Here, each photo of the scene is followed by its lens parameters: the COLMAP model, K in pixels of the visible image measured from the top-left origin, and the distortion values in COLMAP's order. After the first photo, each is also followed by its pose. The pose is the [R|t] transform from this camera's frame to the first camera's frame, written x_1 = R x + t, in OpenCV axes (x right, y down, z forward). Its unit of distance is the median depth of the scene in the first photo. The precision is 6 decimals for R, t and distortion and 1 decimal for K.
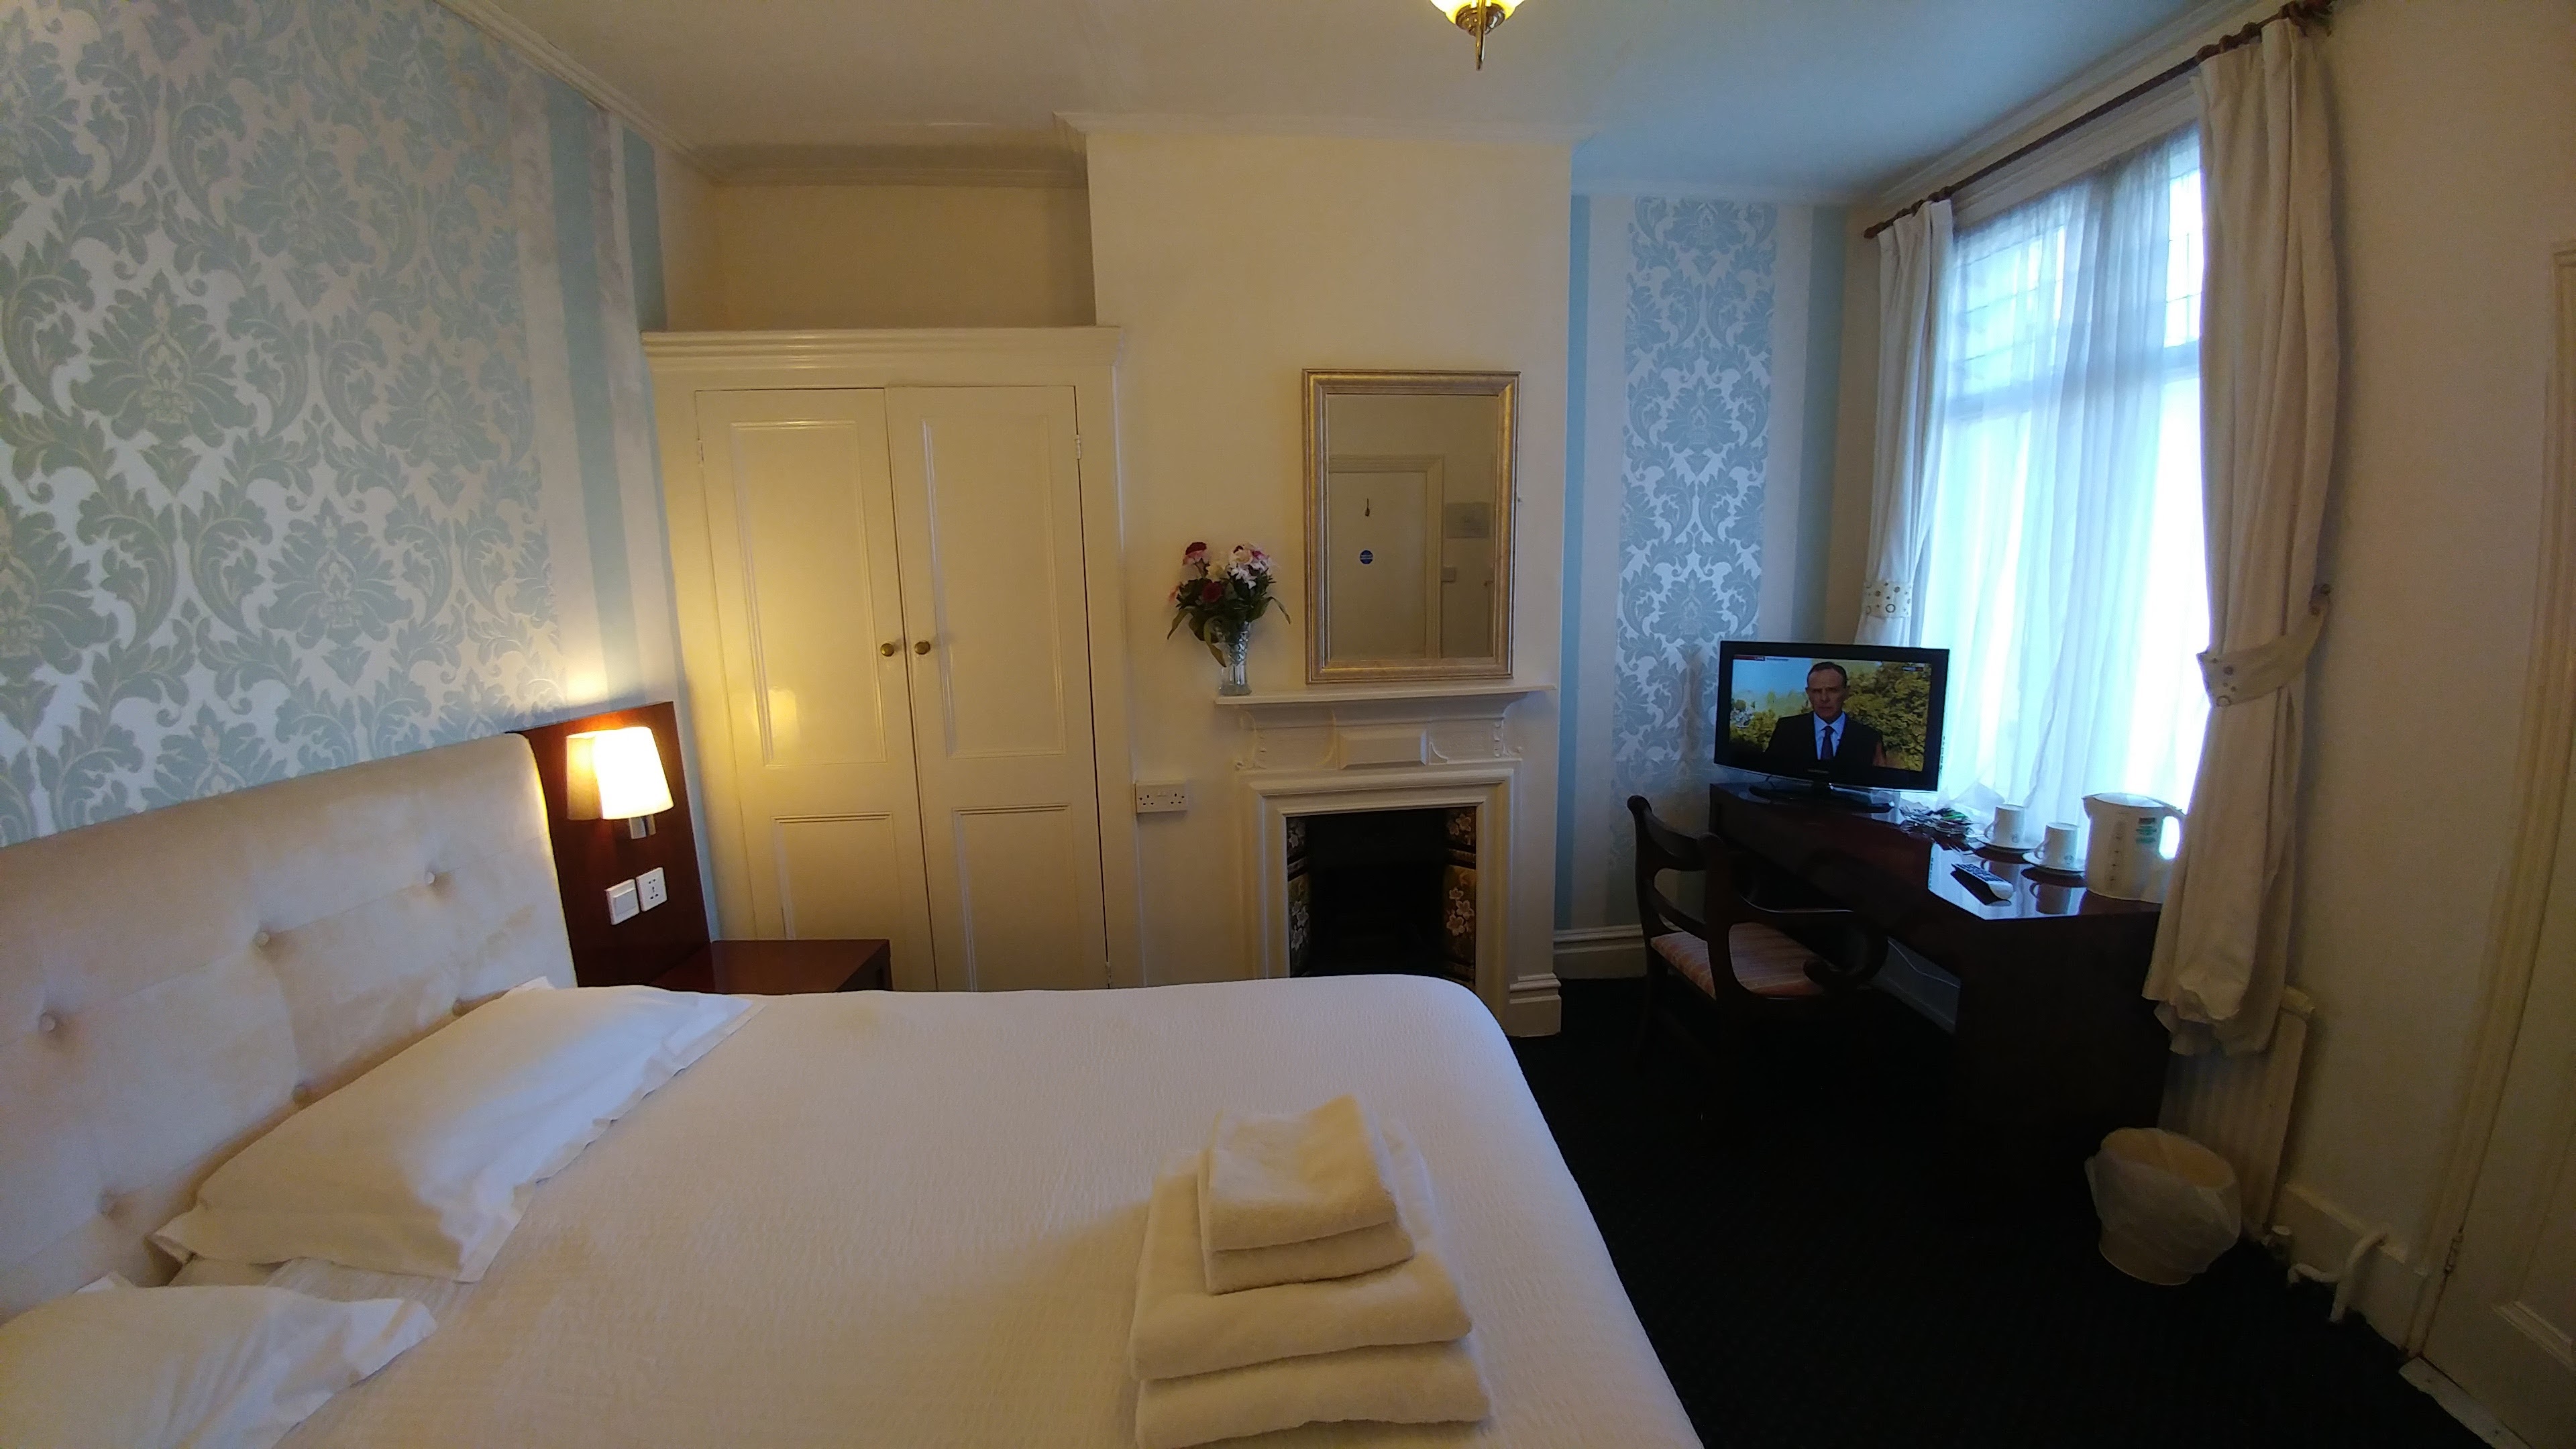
lens RADIAL K [[922.1, 0, 1292.5], [0, 922.1, 732.9], [0, 0, 1]] dist [-0.027603, -0.013322]
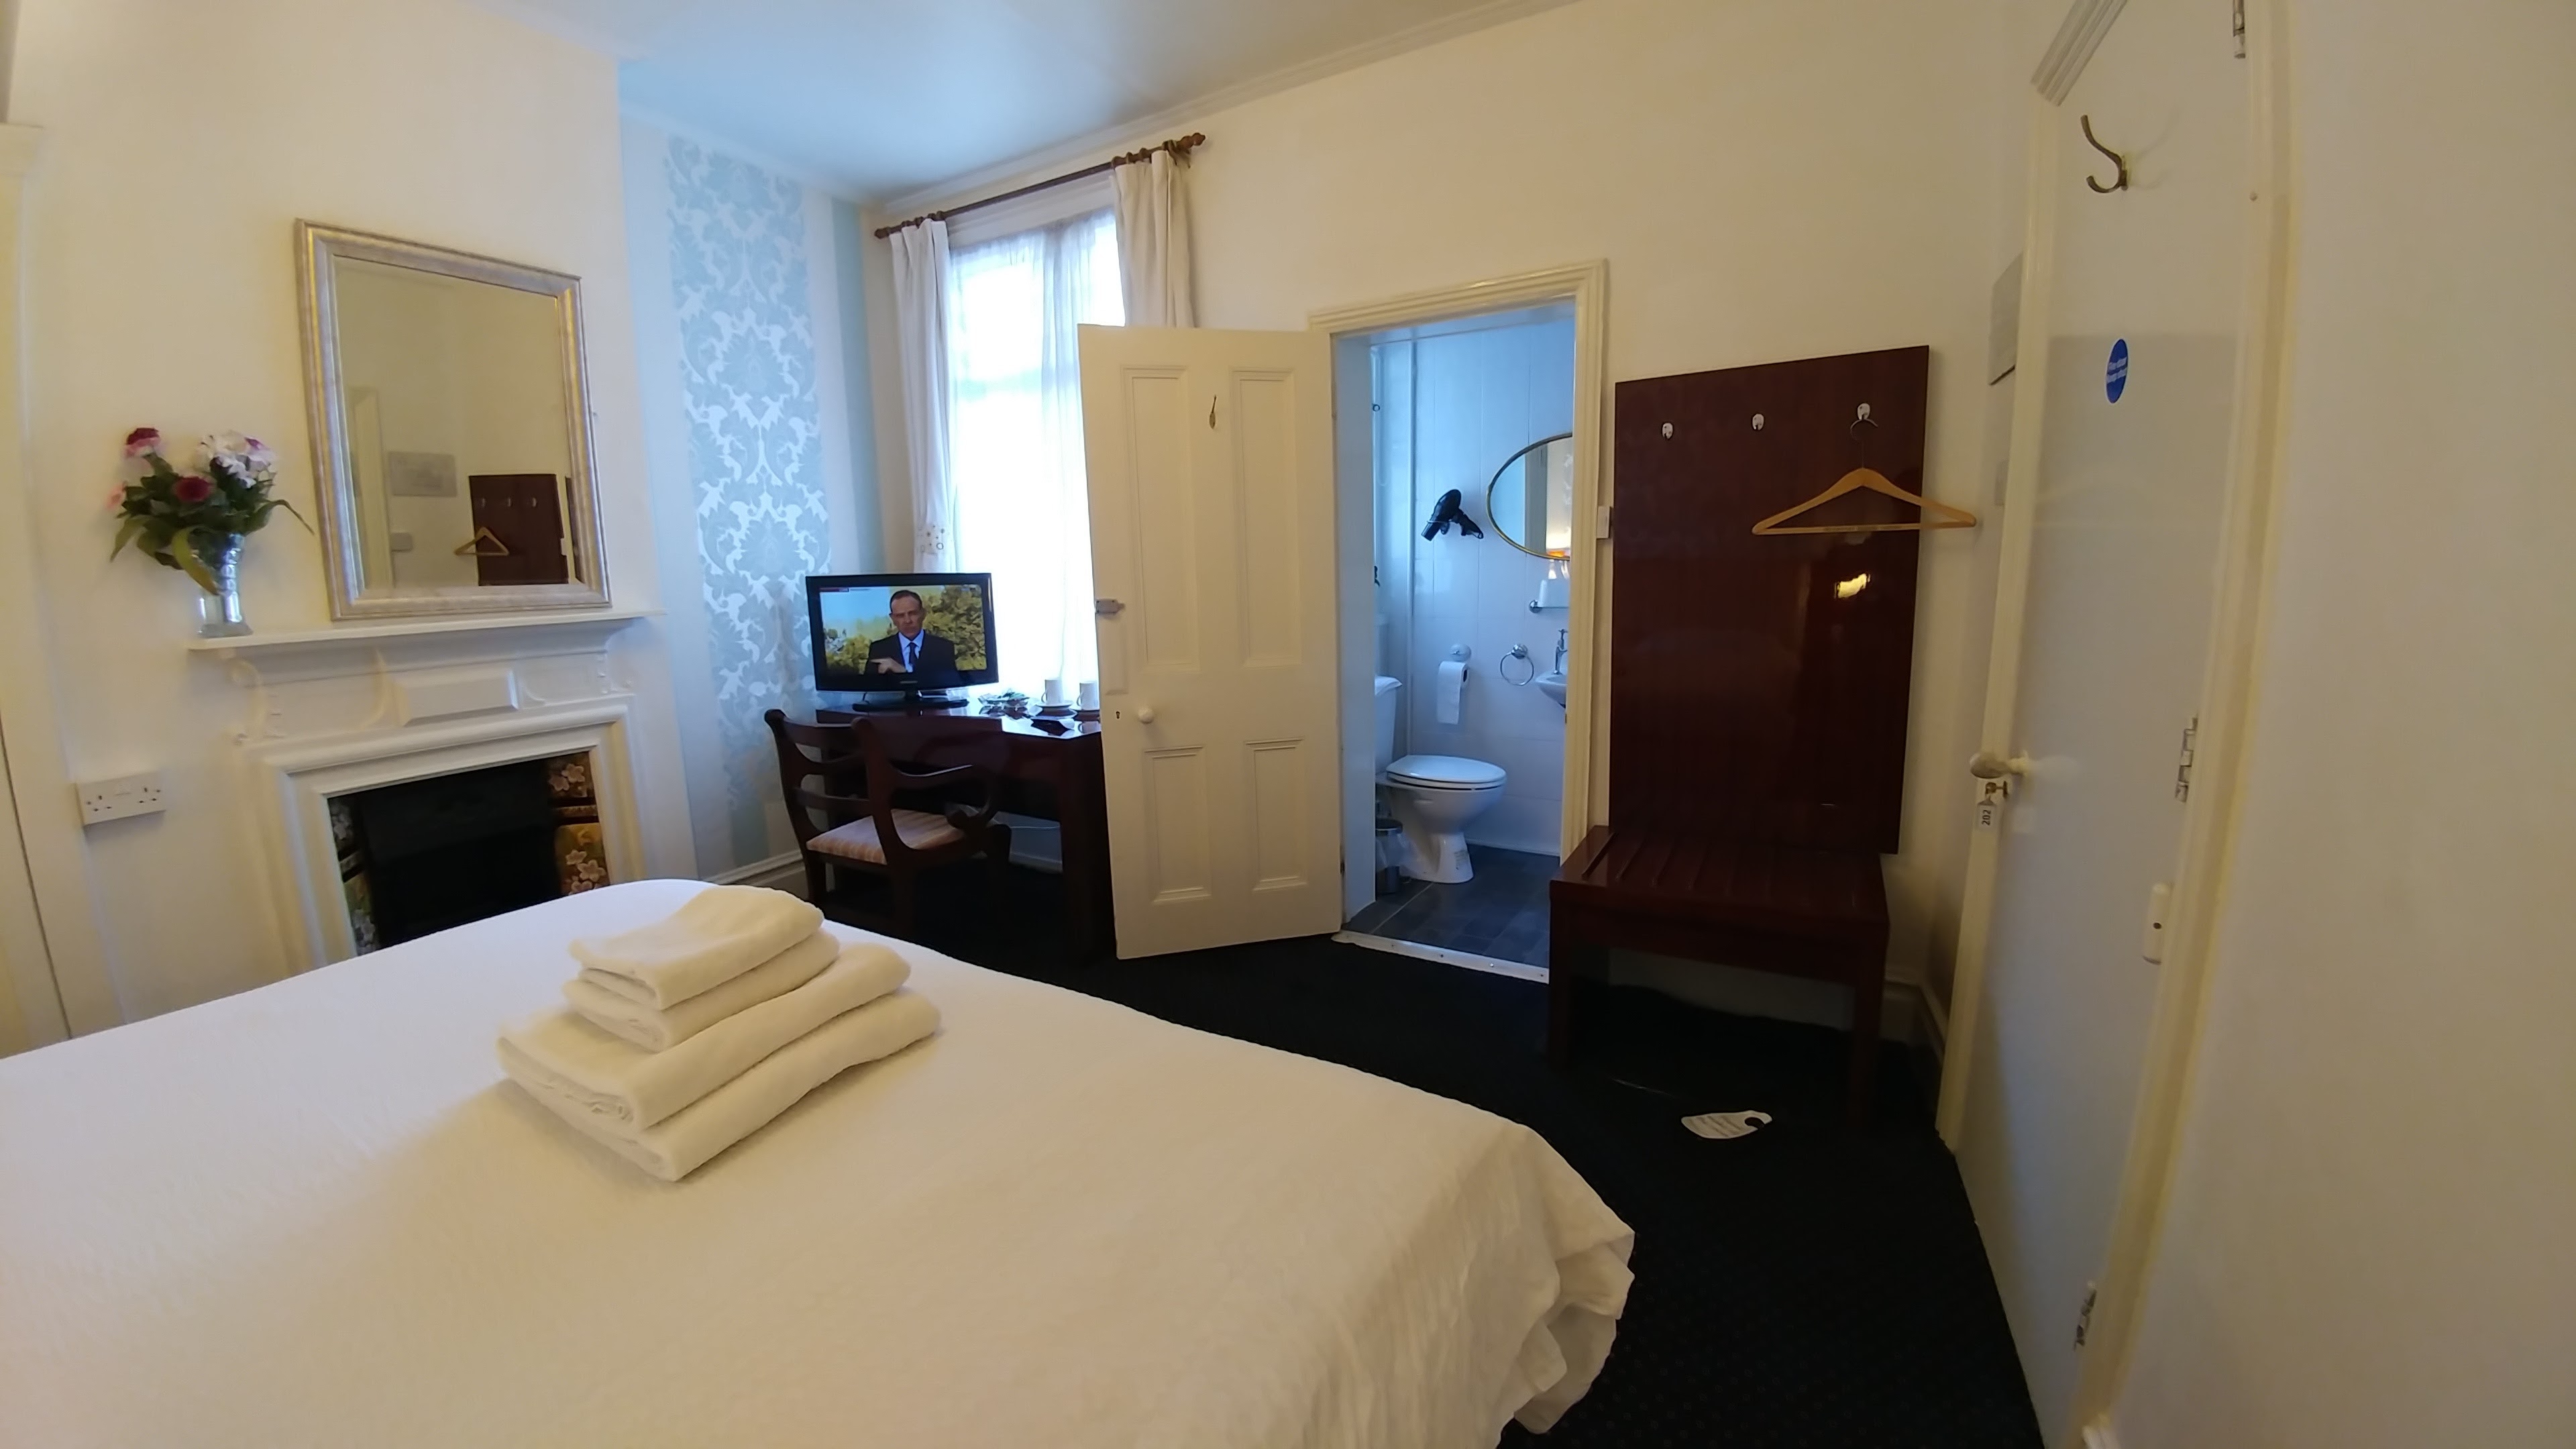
lens RADIAL K [[922.1, 0, 1292.5], [0, 922.1, 732.9], [0, 0, 1]] dist [-0.027603, -0.013322]
pose [[0.524321, -0.134824, 0.840779, -0.179405], [0.142759, 0.987329, 0.069297, 0.098695], [-0.839468, 0.083695, 0.536925, -0.057060]]
